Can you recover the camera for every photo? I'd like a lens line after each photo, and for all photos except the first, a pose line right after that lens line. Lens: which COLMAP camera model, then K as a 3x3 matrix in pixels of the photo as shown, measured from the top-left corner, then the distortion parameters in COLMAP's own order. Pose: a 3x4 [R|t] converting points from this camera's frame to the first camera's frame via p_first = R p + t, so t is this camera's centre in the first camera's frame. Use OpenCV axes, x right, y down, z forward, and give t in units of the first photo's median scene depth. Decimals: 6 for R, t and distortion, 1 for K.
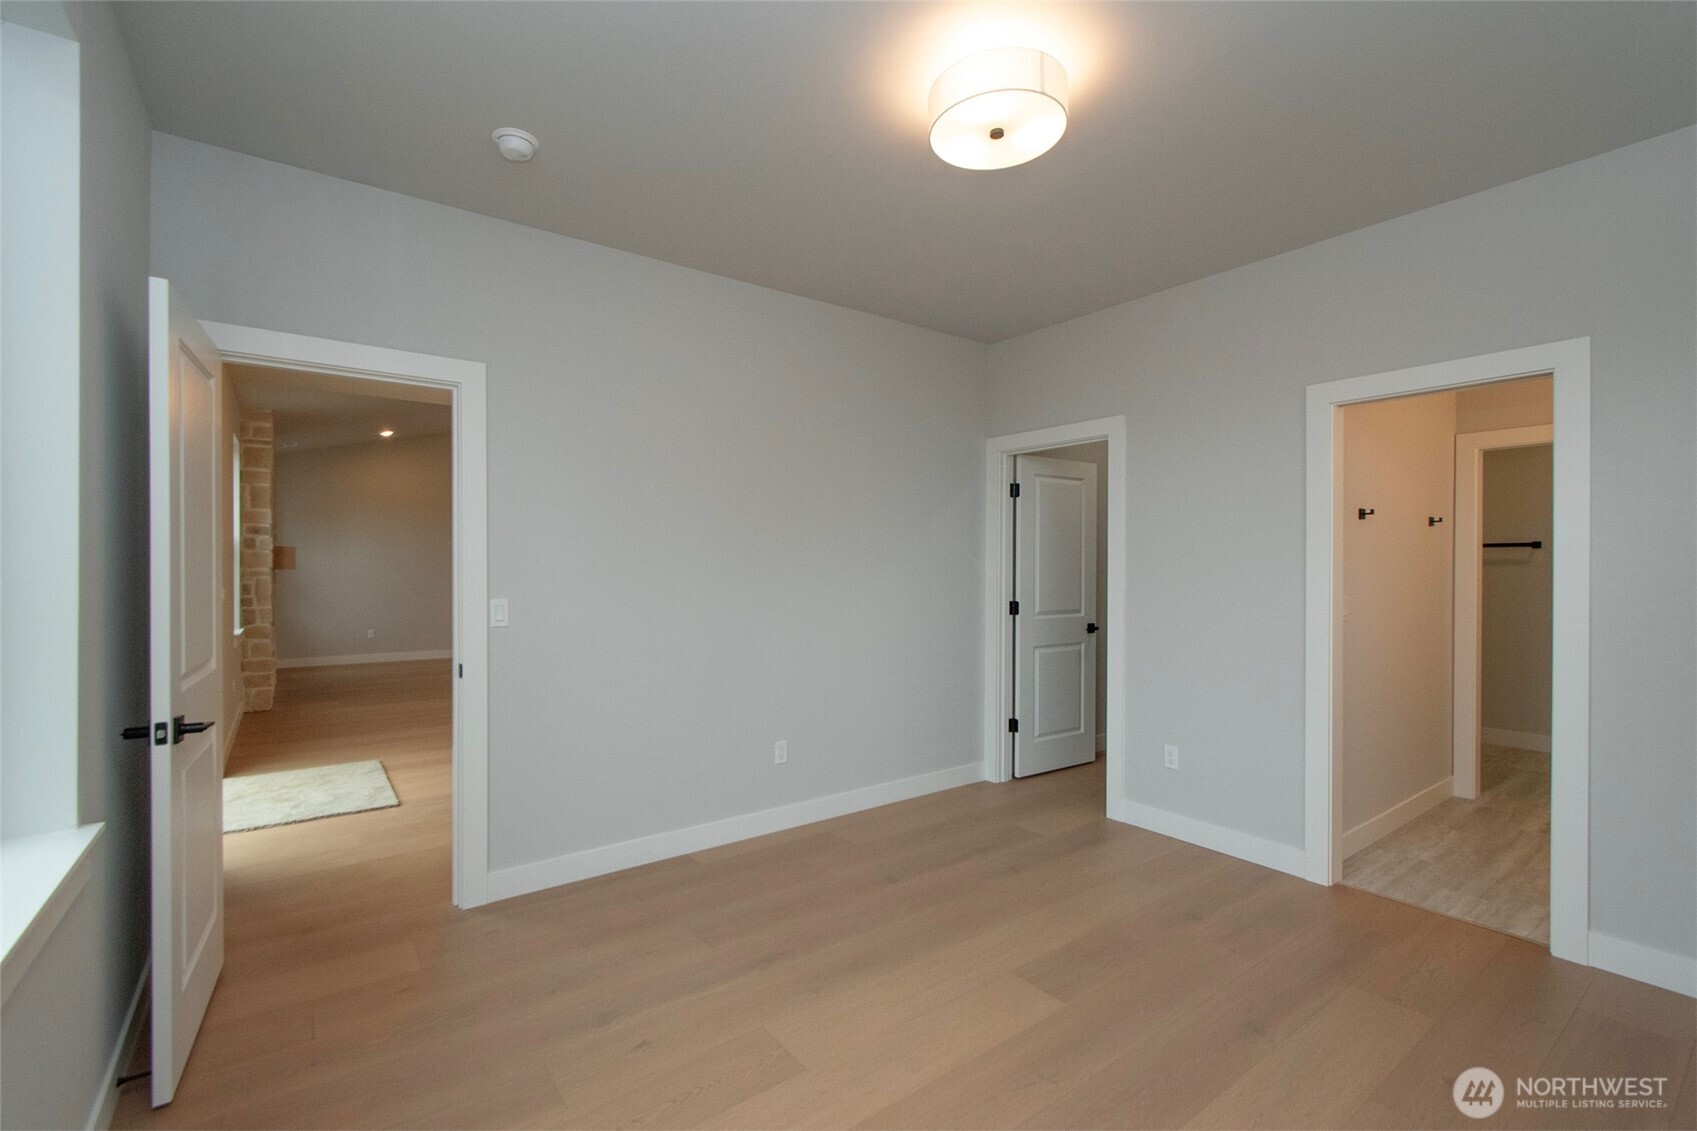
lens RADIAL K [[751.7, 0, 849.4], [0, 751.7, 563.0], [0, 0, 1]] dist [0.001255, -0.000963]
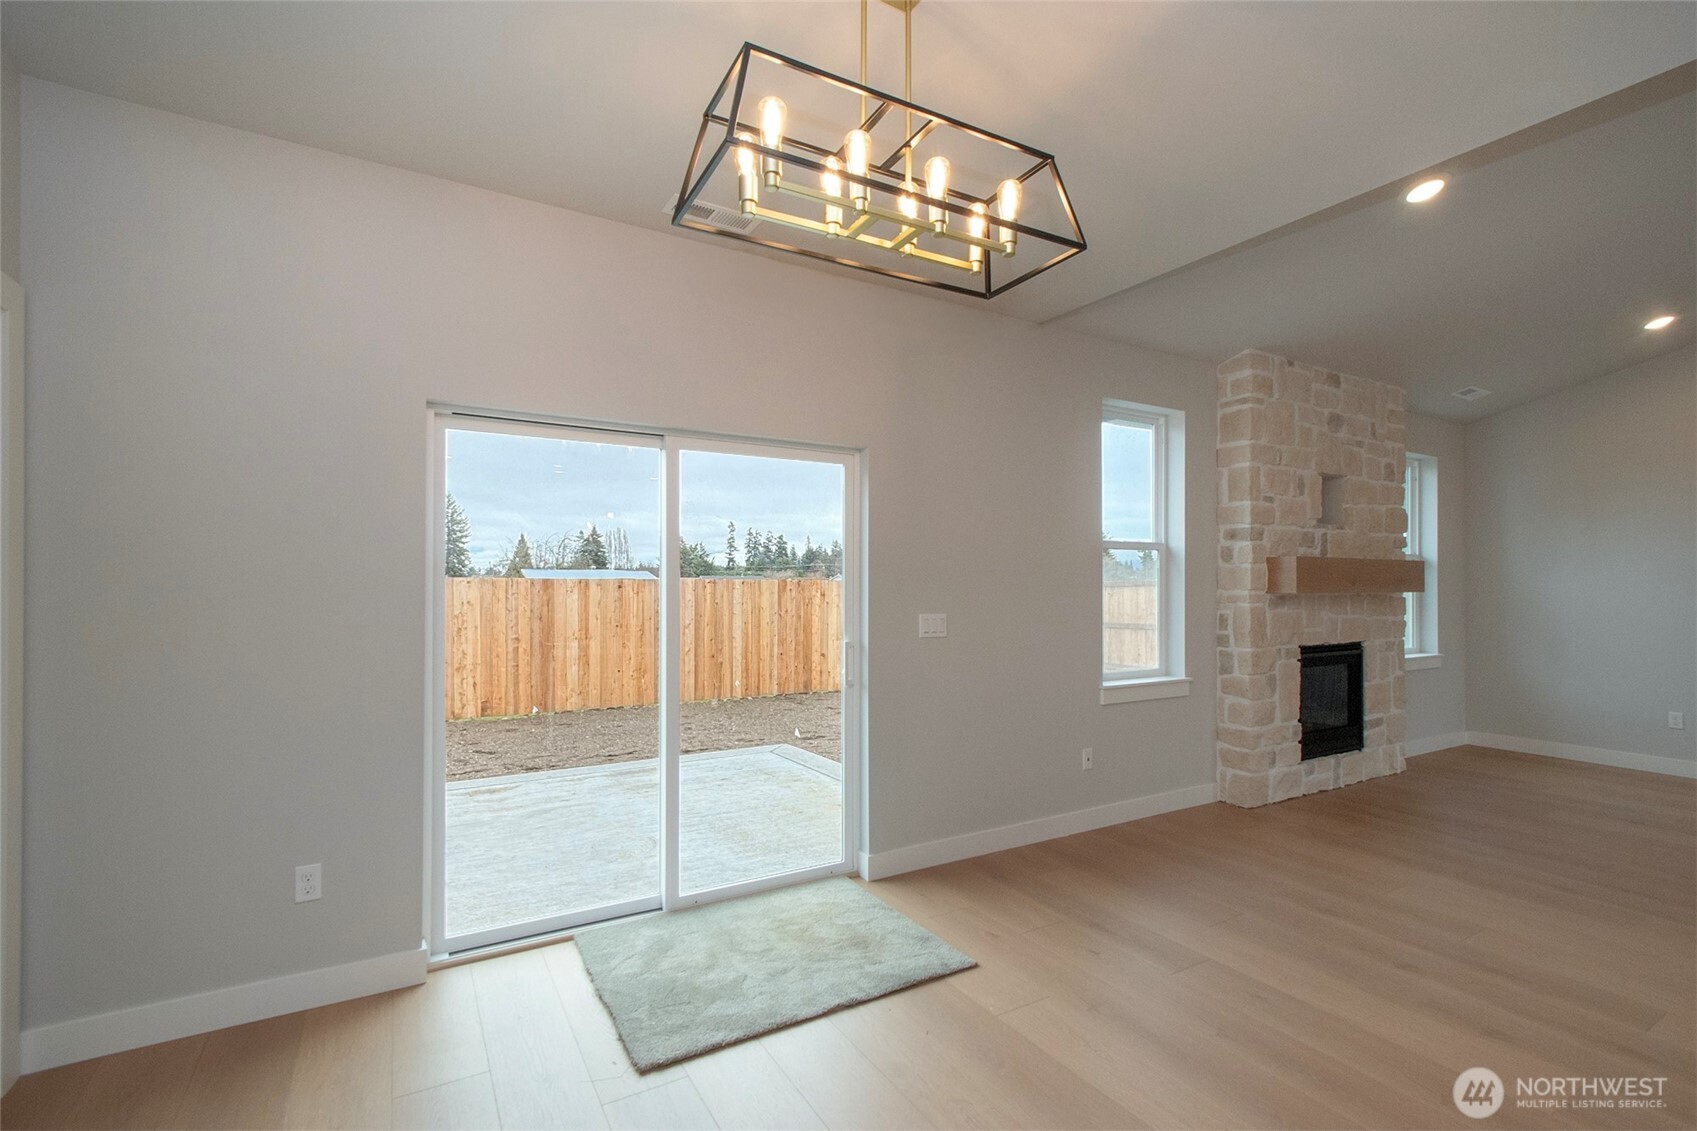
lens RADIAL K [[751.7, 0, 842.0], [0, 751.7, 586.0], [0, 0, 1]] dist [0.001255, -0.000963]
pose [[-0.125518, -0.001633, -0.992090, -0.078218], [0.002747, 0.999994, -0.001994, 0.002825], [0.992087, -0.002975, -0.125513, 0.735955]]
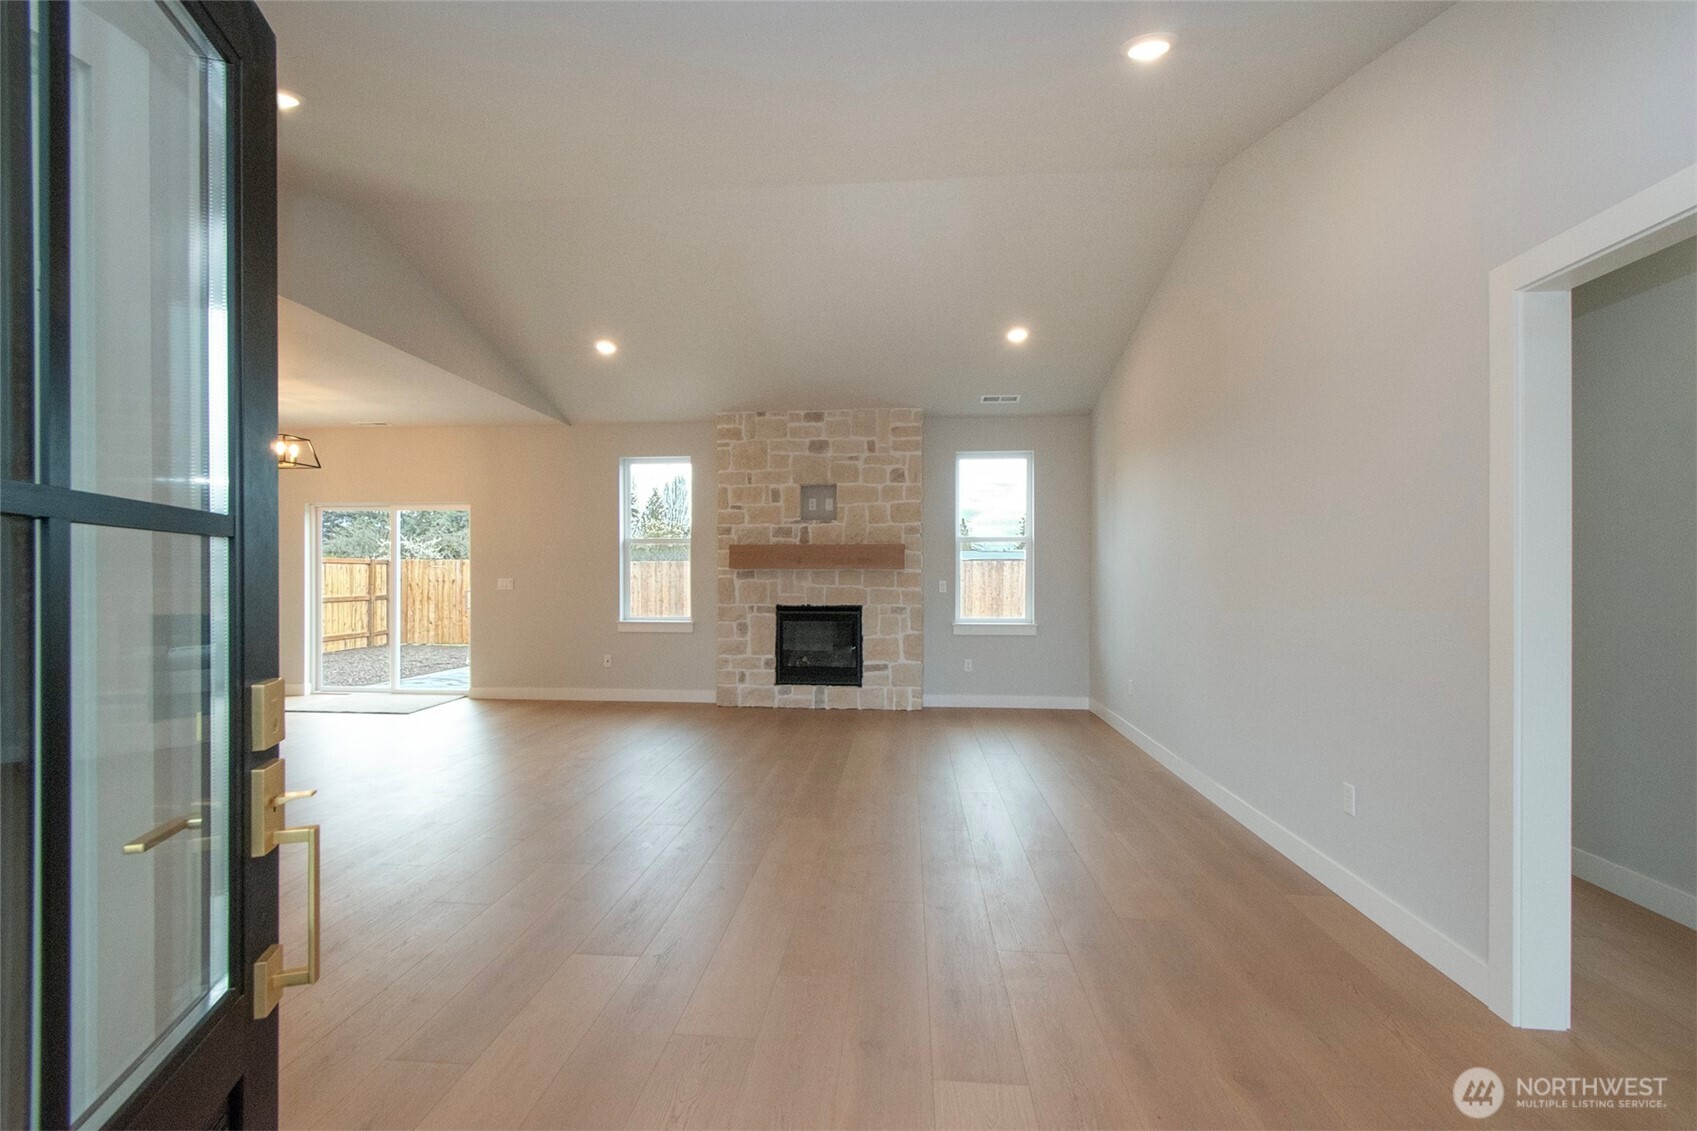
lens RADIAL K [[751.7, 0, 845.4], [0, 751.7, 568.9], [0, 0, 1]] dist [0.001255, -0.000963]
pose [[-0.685297, 0.001948, -0.728261, -0.145334], [-0.000291, 0.999996, 0.002949, 0.006117], [0.728264, 0.002233, -0.685293, 1.834026]]
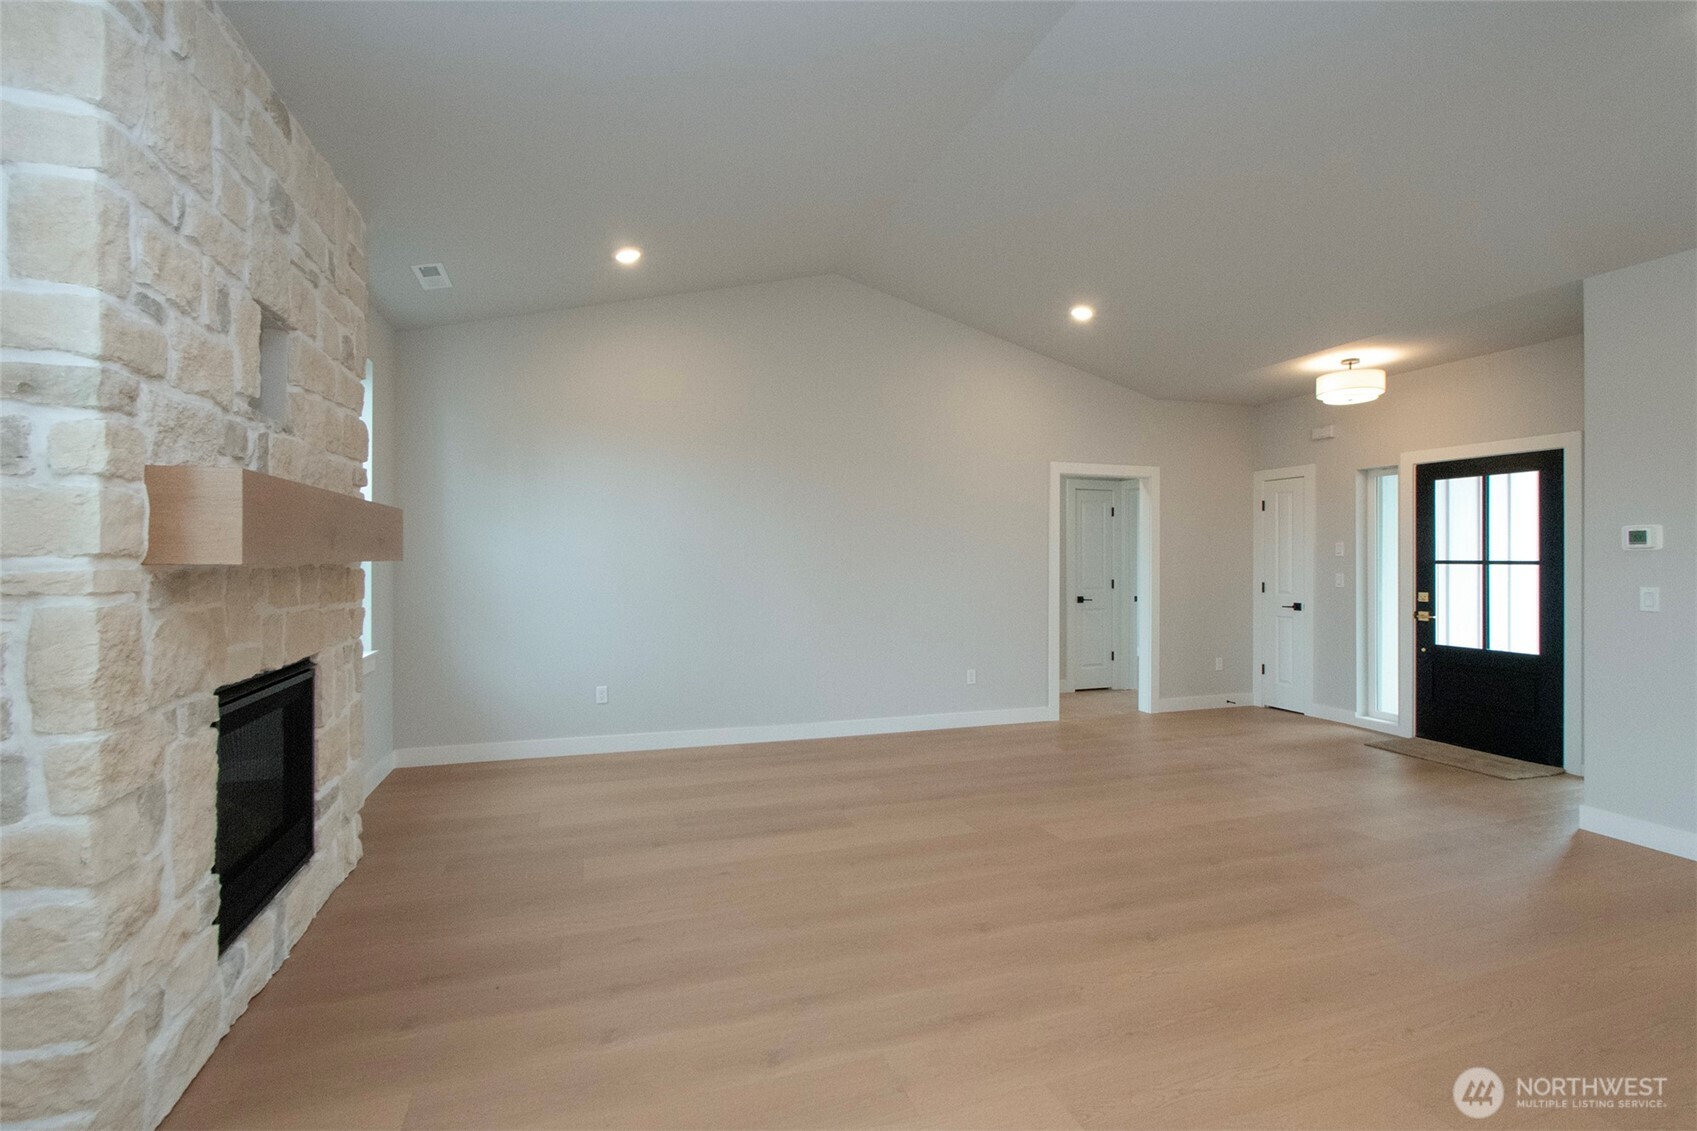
lens RADIAL K [[751.7, 0, 839.7], [0, 751.7, 555.5], [0, 0, 1]] dist [0.001255, -0.000963]
pose [[0.948318, 0.004758, -0.317285, -0.499822], [-0.004227, 0.999988, 0.002363, 0.003821], [0.317292, -0.000900, 0.948327, 0.868362]]
